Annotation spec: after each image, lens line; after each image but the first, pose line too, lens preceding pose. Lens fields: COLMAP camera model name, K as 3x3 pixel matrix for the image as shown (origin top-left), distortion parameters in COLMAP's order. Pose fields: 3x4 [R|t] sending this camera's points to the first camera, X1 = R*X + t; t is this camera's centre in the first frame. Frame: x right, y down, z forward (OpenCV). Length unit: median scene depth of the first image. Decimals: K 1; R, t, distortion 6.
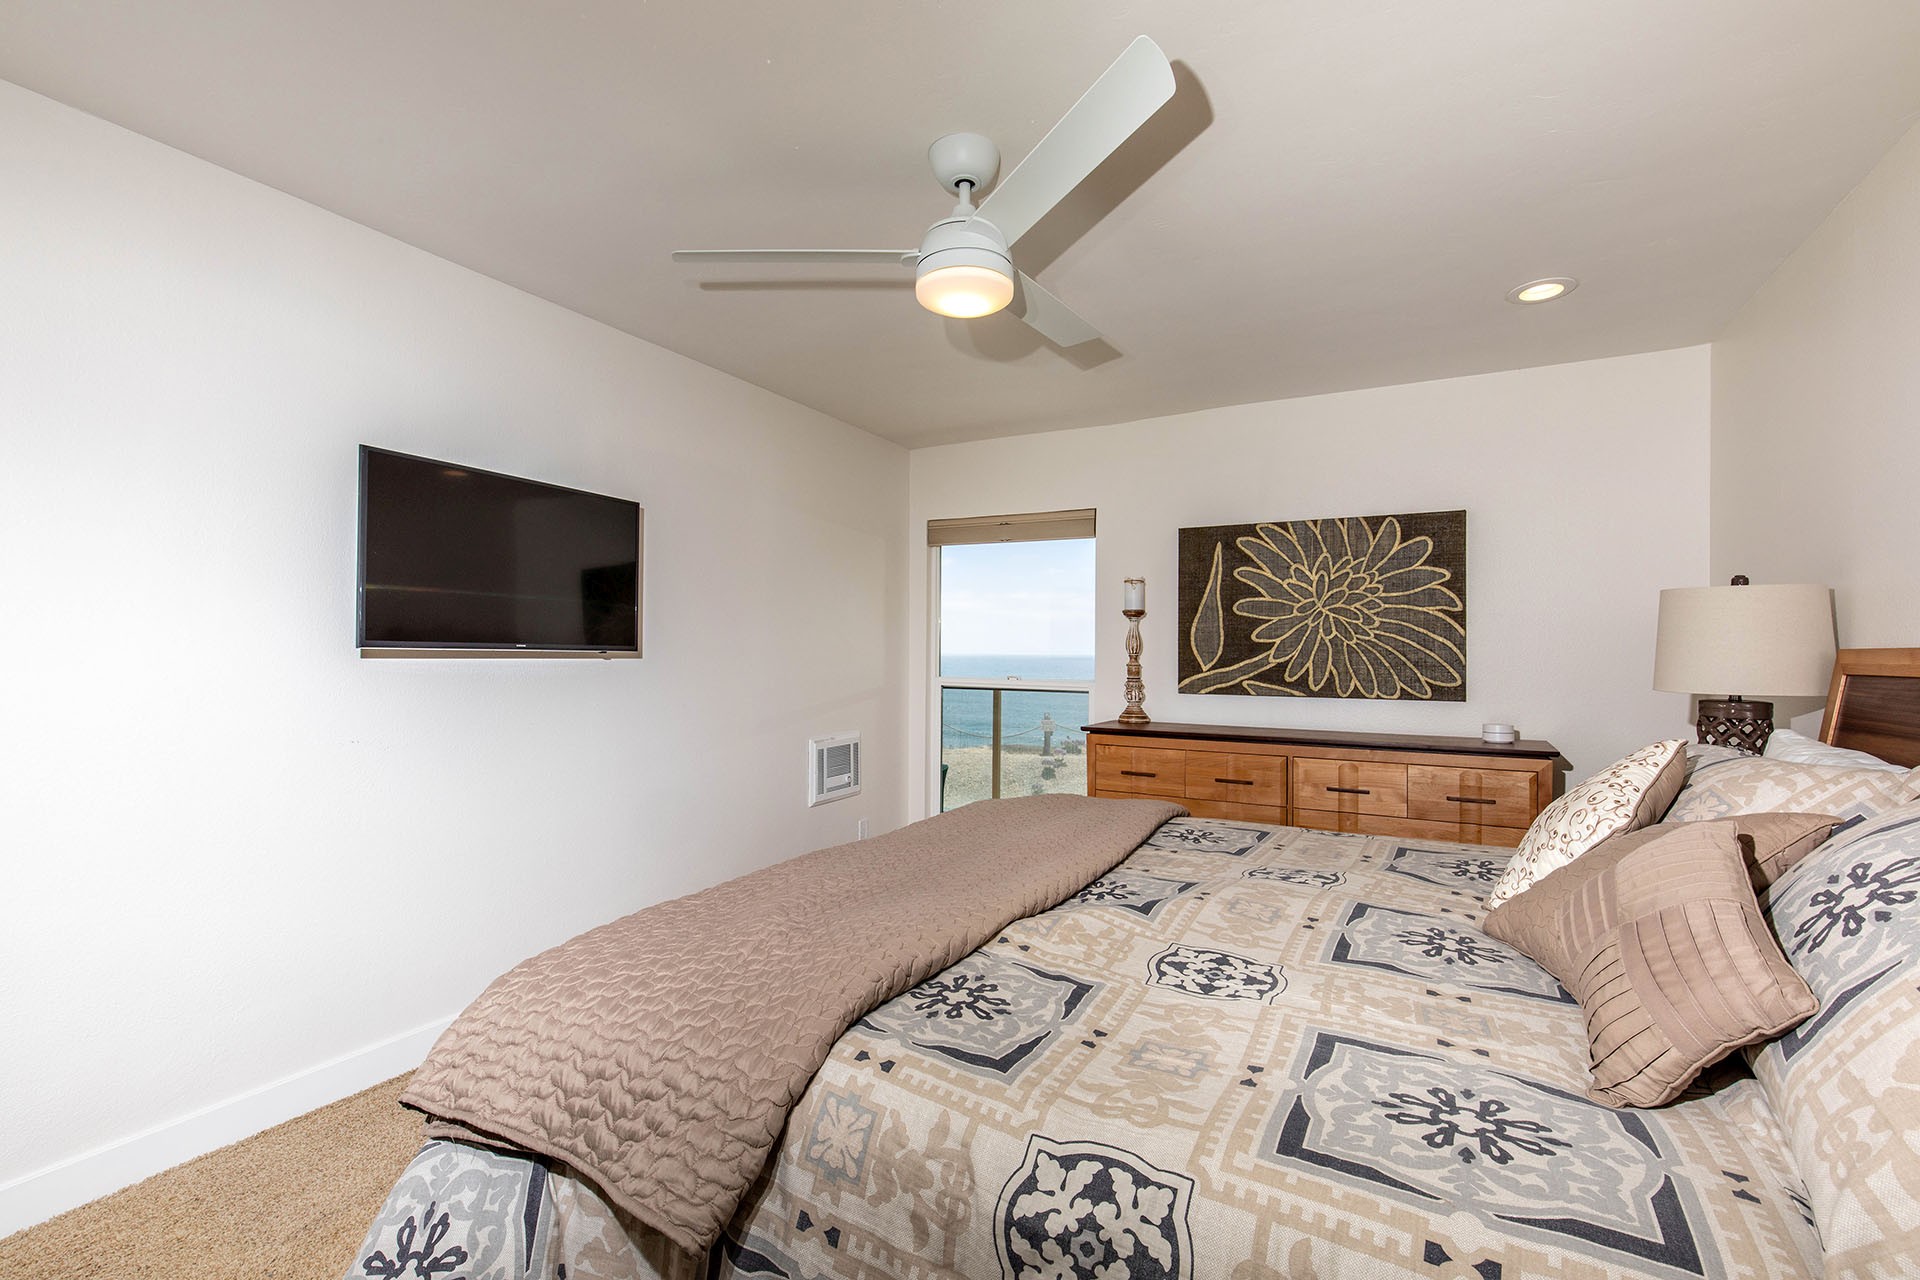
lens RADIAL K [[852.8, 0, 962.9], [0, 852.8, 644.0], [0, 0, 1]] dist [0.010044, 0.000272]
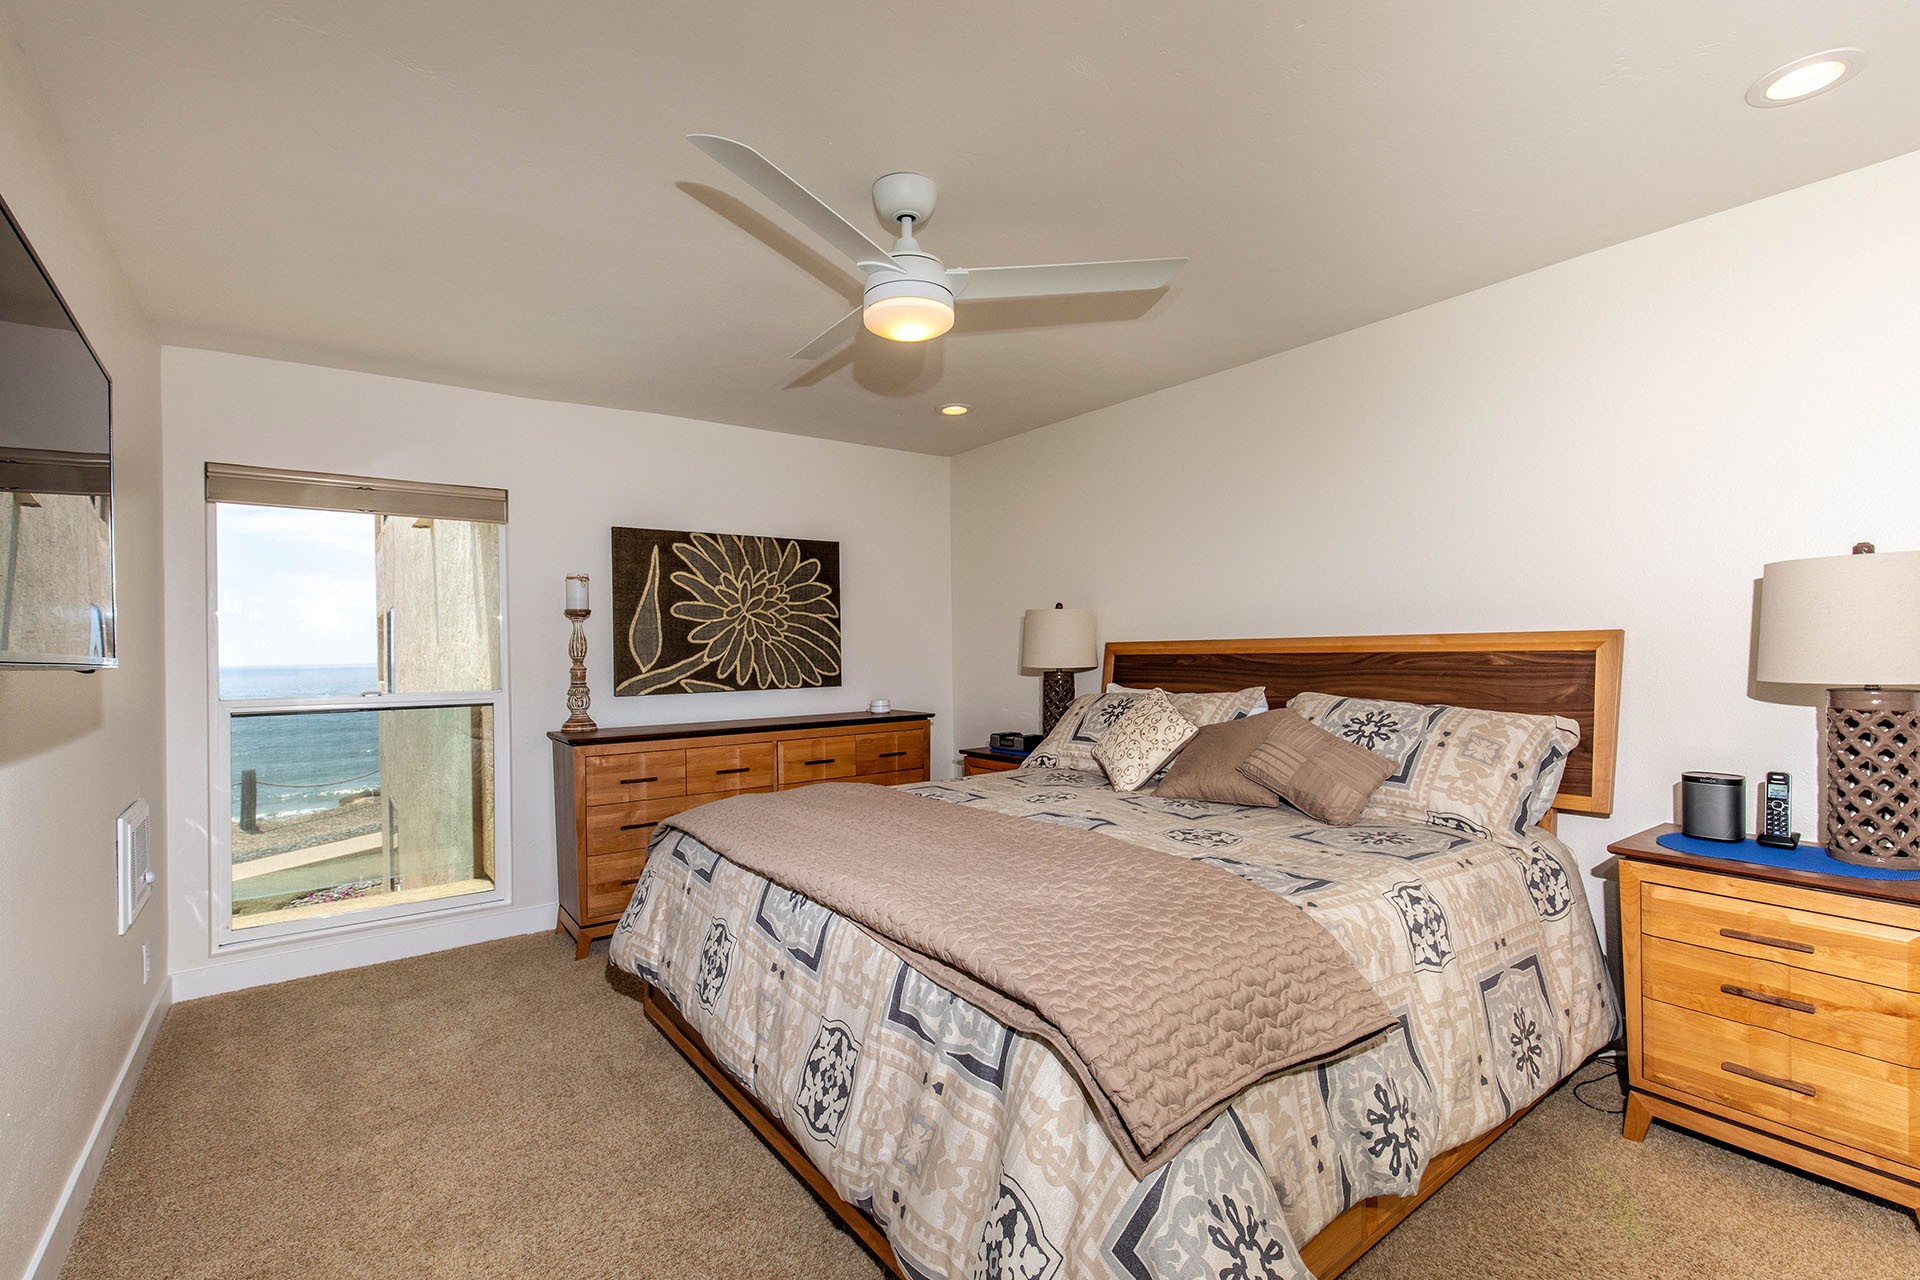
lens RADIAL K [[852.8, 0, 962.9], [0, 852.8, 644.0], [0, 0, 1]] dist [0.010044, 0.000272]
pose [[0.414798, -0.009117, 0.909868, -0.501087], [0.011743, 0.999920, 0.004666, -0.002090], [-0.909838, 0.008749, 0.414872, 0.257659]]
